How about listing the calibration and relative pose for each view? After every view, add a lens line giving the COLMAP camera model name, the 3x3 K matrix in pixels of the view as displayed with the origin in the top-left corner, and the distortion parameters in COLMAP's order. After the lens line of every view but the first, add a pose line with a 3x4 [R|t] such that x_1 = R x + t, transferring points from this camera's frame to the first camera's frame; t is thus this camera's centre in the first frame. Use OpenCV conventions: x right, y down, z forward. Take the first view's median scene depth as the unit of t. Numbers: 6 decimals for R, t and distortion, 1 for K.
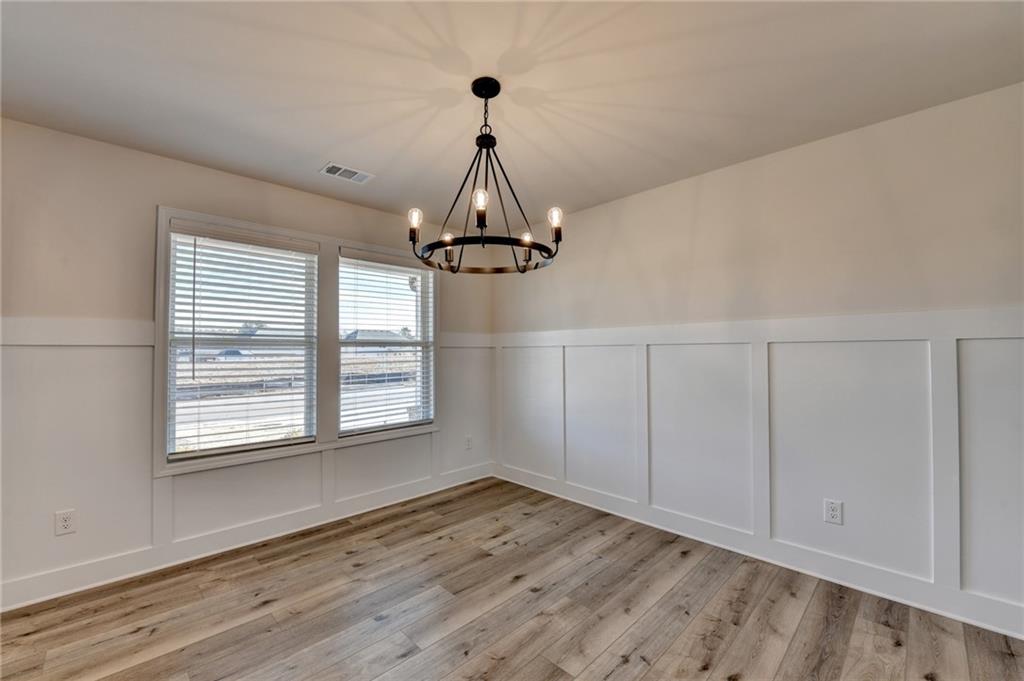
lens RADIAL K [[412.7, 0, 512.0], [0, 412.7, 340.5], [0, 0, 1]] dist [-0.018313, -0.000315]
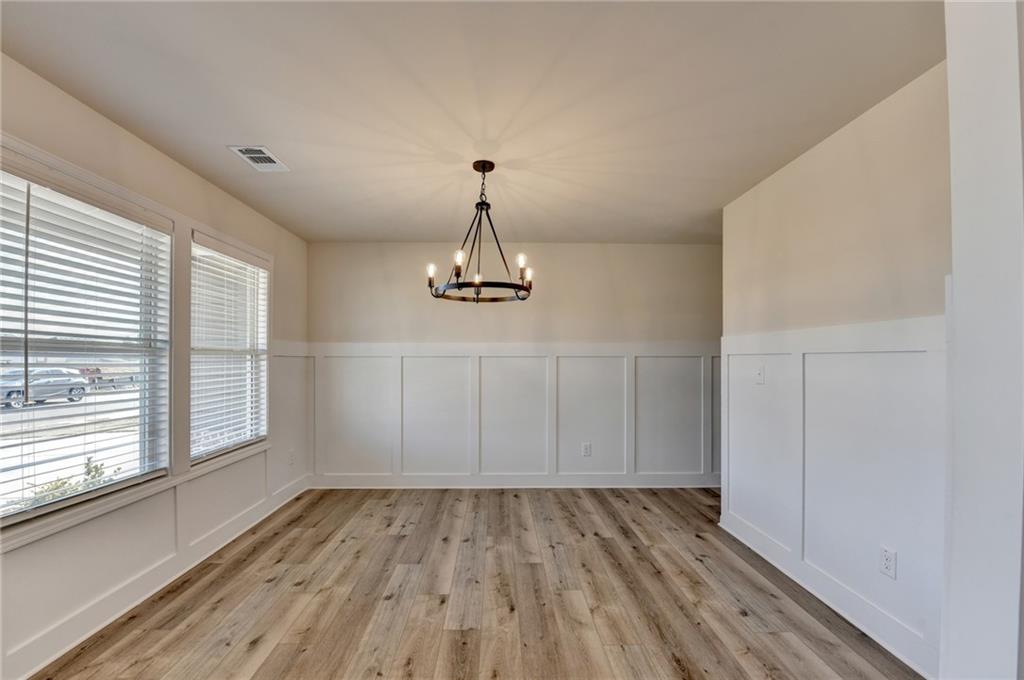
lens RADIAL K [[410.7, 0, 509.5], [0, 410.7, 358.1], [0, 0, 1]] dist [-0.021174, -0.000149]
pose [[0.682716, 0.009885, 0.730617, -0.675258], [-0.022976, 0.999704, 0.007944, 0.002229], [-0.730322, -0.022211, 0.682741, 0.003400]]
